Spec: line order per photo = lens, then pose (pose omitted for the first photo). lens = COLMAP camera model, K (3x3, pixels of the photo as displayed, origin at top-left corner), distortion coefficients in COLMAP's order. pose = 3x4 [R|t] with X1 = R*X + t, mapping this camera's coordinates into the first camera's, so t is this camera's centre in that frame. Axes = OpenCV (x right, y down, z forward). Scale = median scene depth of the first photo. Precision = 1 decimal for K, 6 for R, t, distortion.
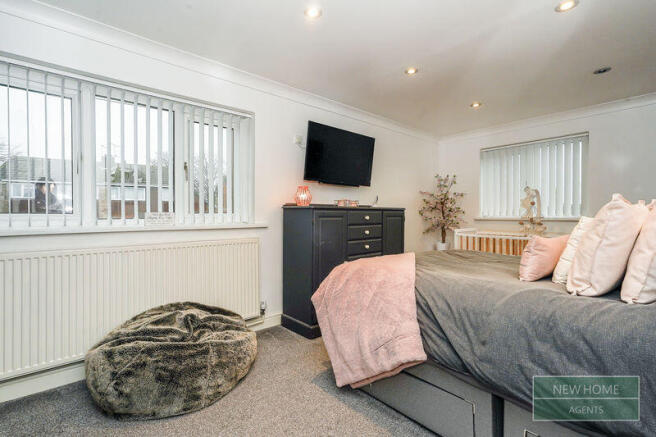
lens RADIAL K [[301.8, 0, 323.9], [0, 301.8, 217.0], [0, 0, 1]] dist [0.002341, 0.000248]
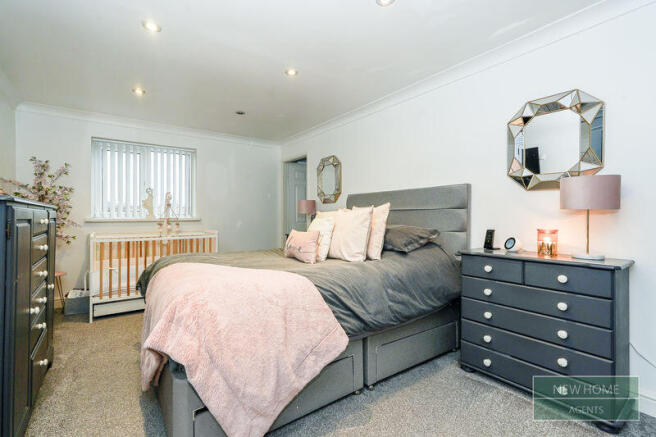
lens RADIAL K [[301.8, 0, 323.5], [0, 301.8, 215.4], [0, 0, 1]] dist [0.002341, 0.000248]
pose [[0.070201, -0.000297, 0.997533, -0.649837], [0.006015, 0.999982, -0.000126, -0.010735], [-0.997515, 0.006009, 0.070202, 0.765755]]
